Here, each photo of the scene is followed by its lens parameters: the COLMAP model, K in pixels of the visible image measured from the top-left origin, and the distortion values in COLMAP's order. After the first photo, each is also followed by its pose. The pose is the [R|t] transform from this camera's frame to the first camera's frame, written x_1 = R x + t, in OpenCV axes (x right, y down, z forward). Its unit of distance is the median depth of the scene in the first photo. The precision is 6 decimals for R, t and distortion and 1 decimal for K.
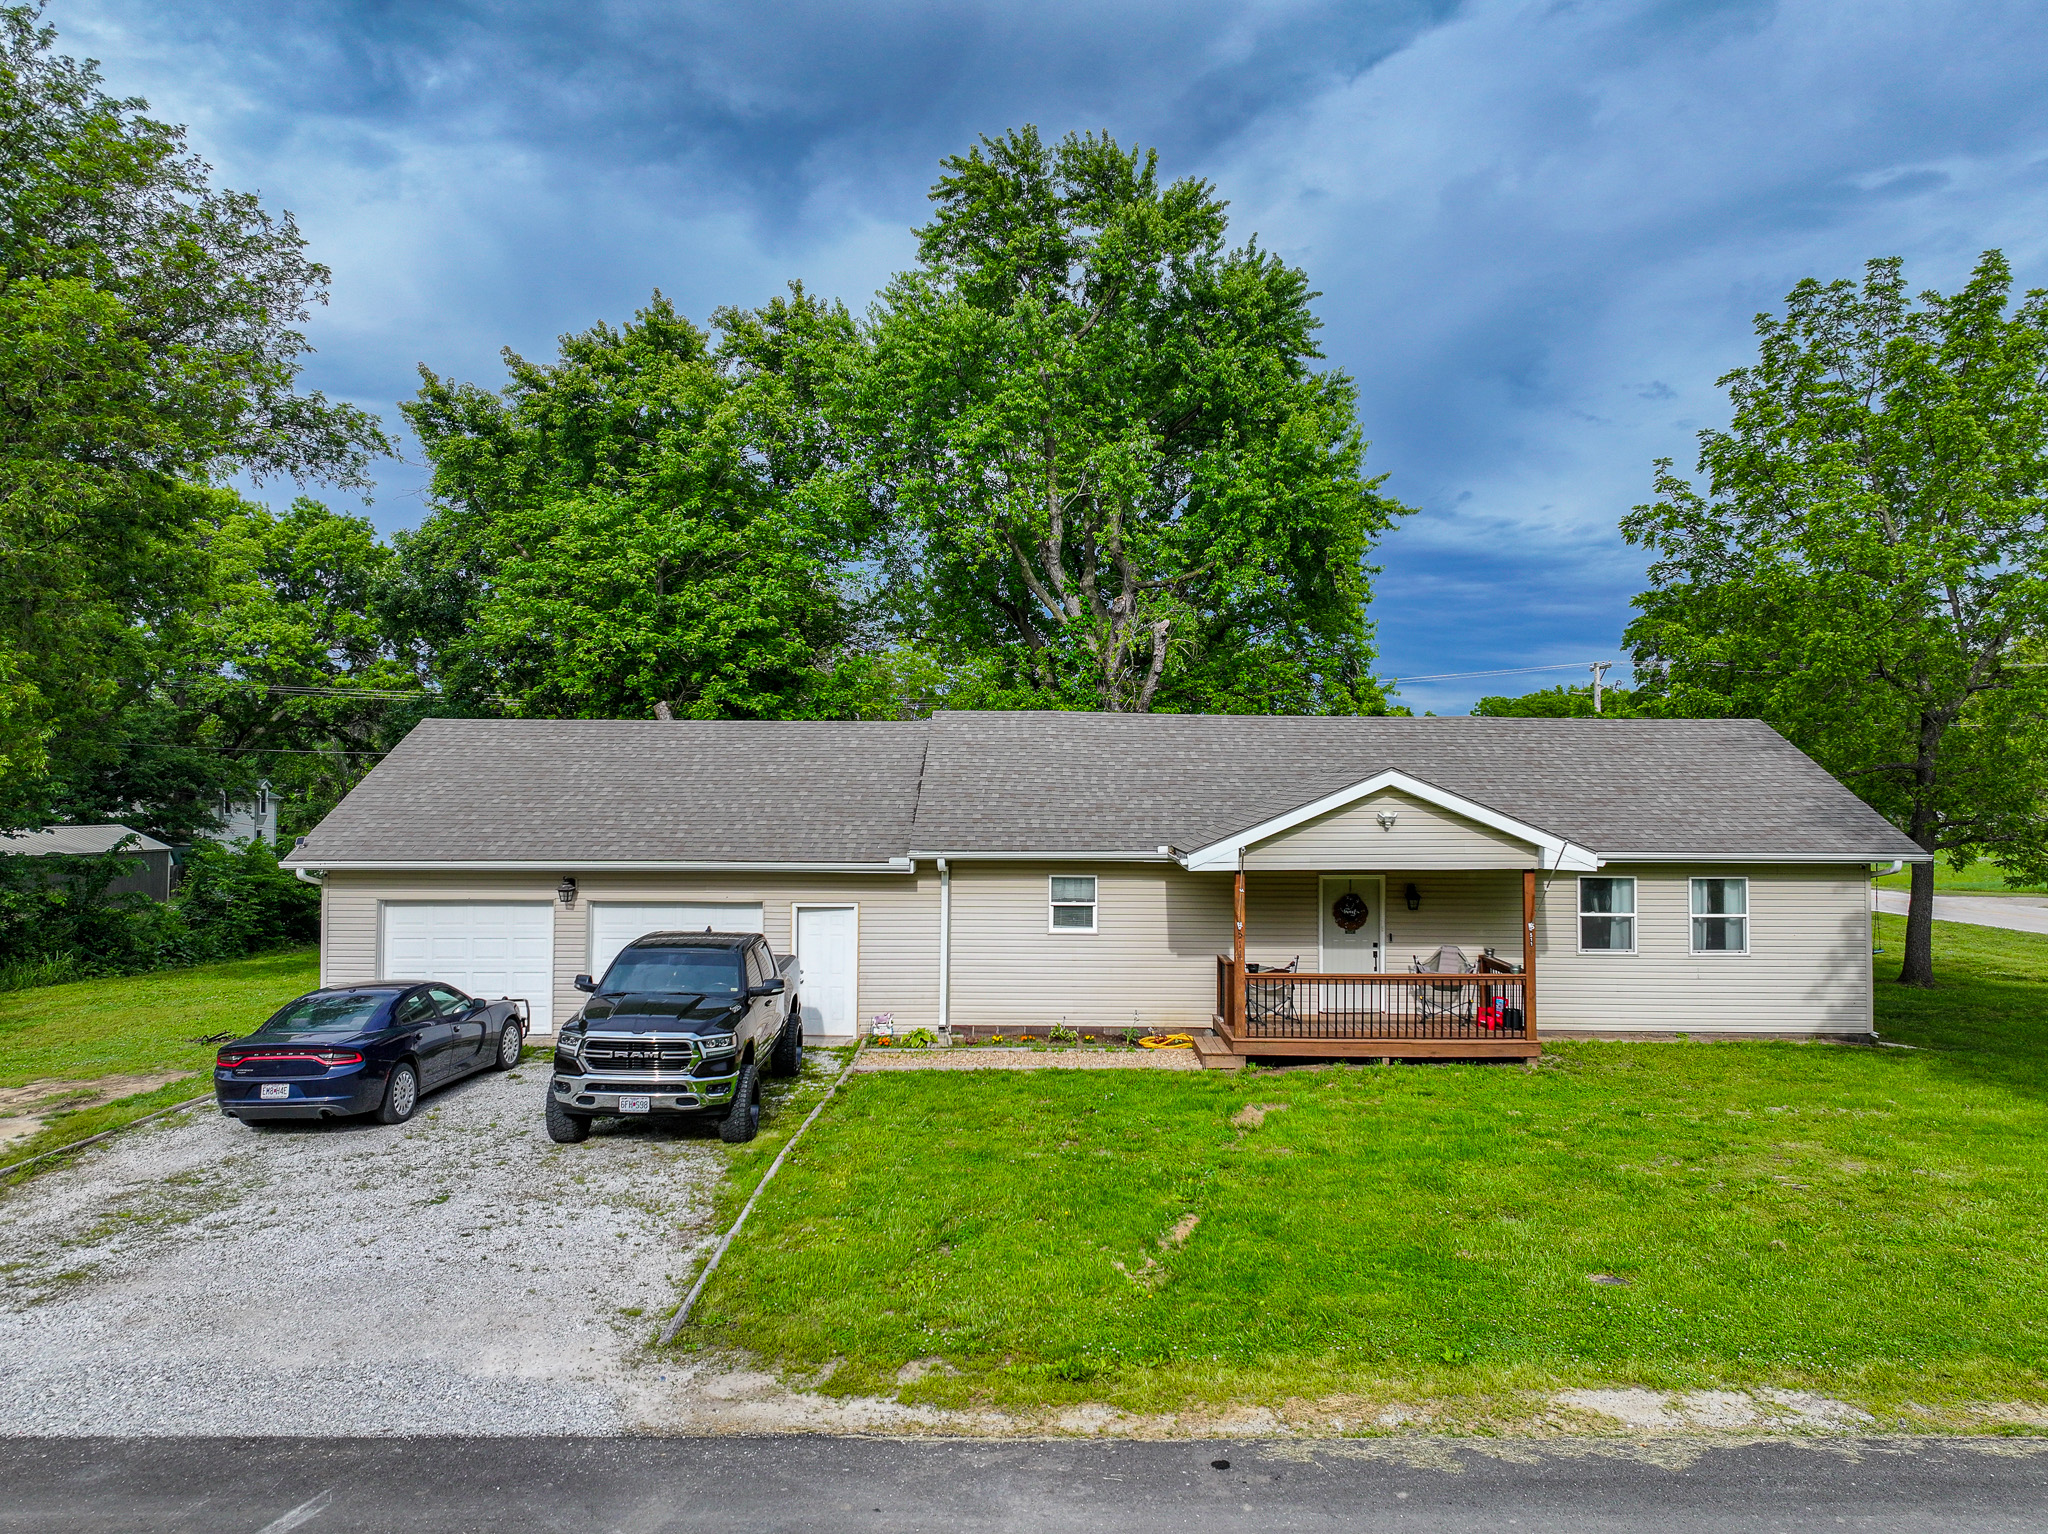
lens RADIAL K [[1424.5, 0, 1033.4], [0, 1424.5, 758.2], [0, 0, 1]] dist [-0.000678, 0.007416]
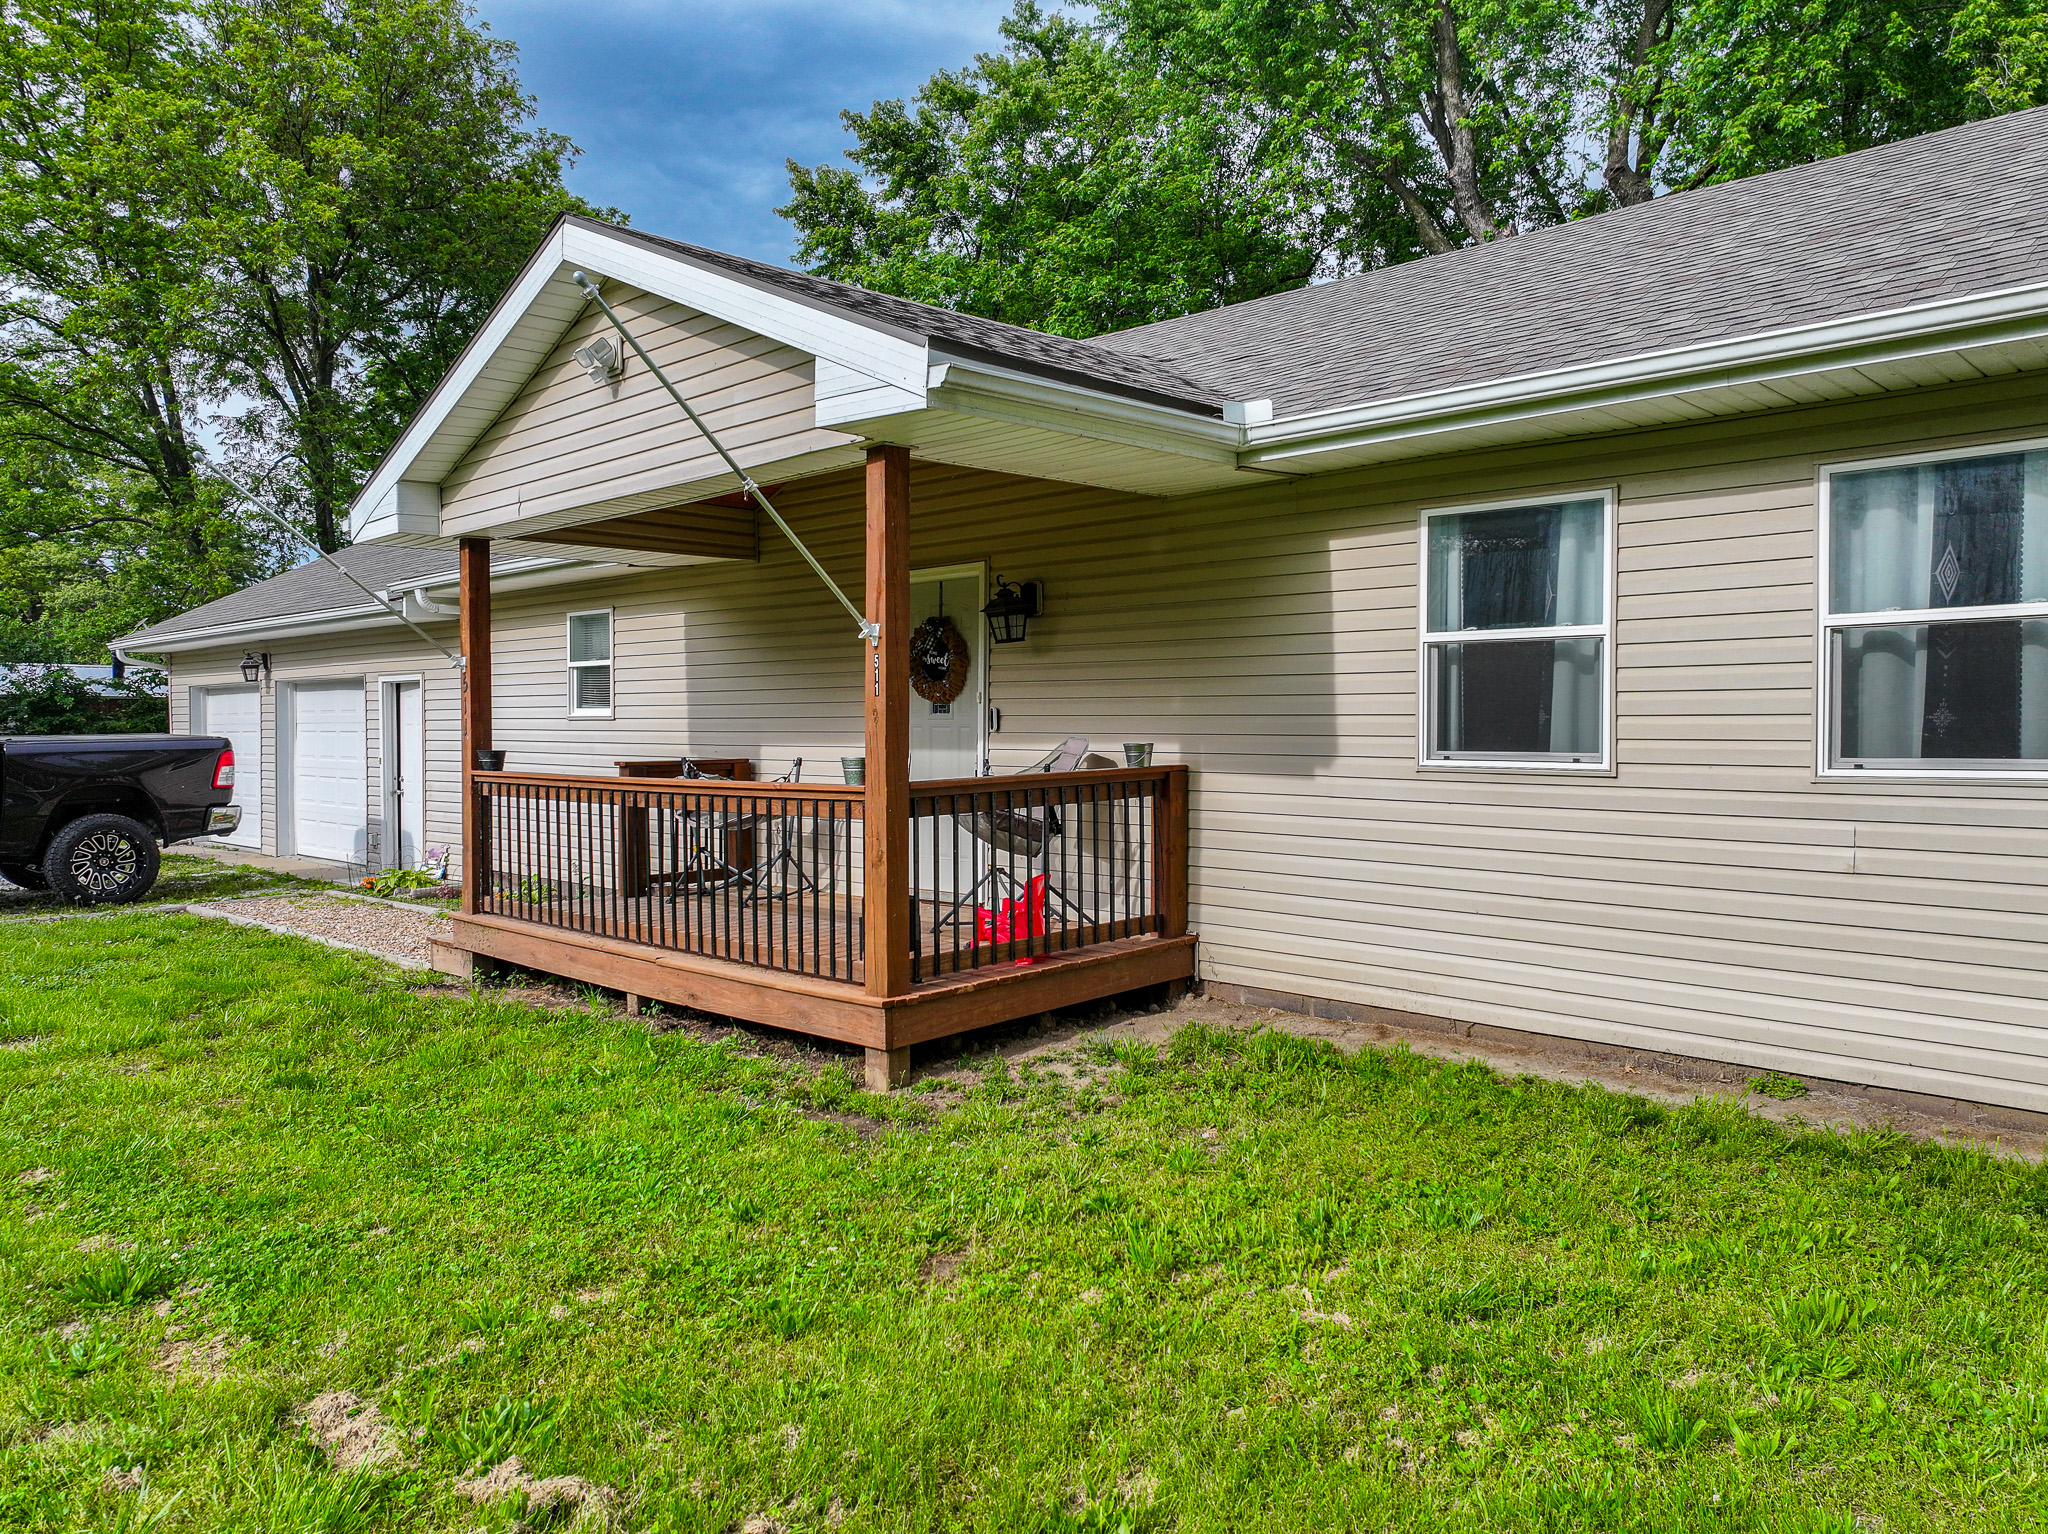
lens RADIAL K [[1430.8, 0, 1029.2], [0, 1430.8, 765.6], [0, 0, 1]] dist [-0.008960, 0.025196]
pose [[0.726933, 0.014229, -0.686561, 0.530064], [0.025892, 0.998507, 0.048108, 0.119726], [0.686220, -0.052748, 0.725479, 0.717179]]
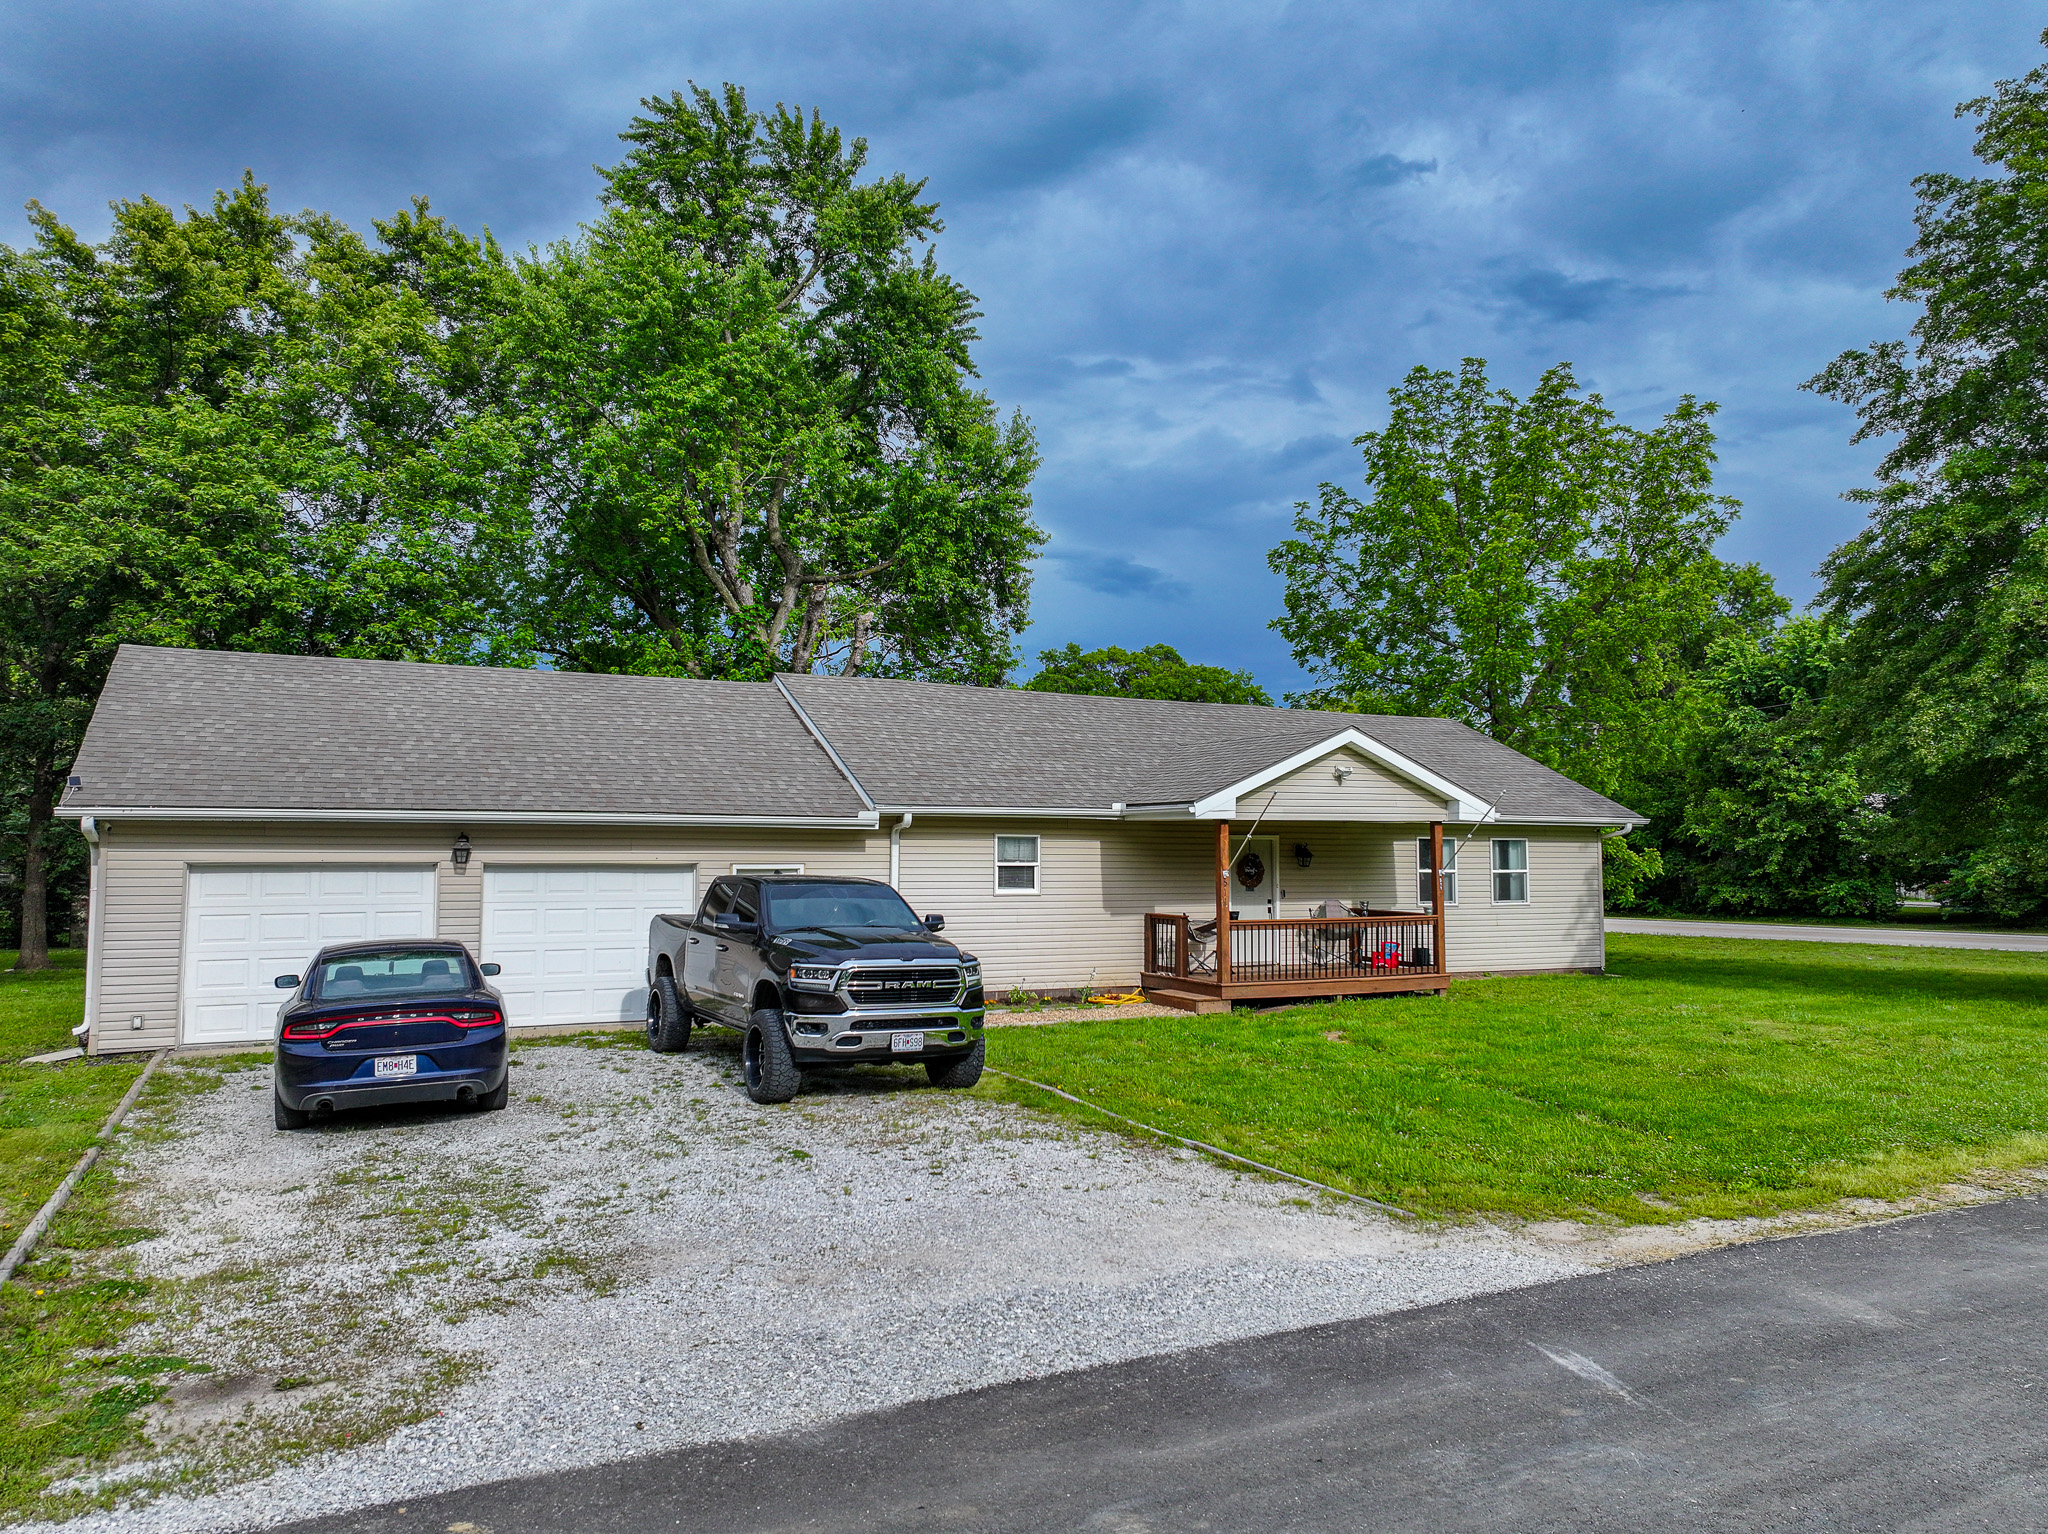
lens RADIAL K [[1424.5, 0, 1033.4], [0, 1424.5, 758.2], [0, 0, 1]] dist [-0.000678, 0.007416]
pose [[0.889046, 0.029390, 0.456873, -0.409846], [-0.011092, 0.999027, -0.042680, 0.071660], [-0.457683, 0.032877, 0.888507, 0.129104]]
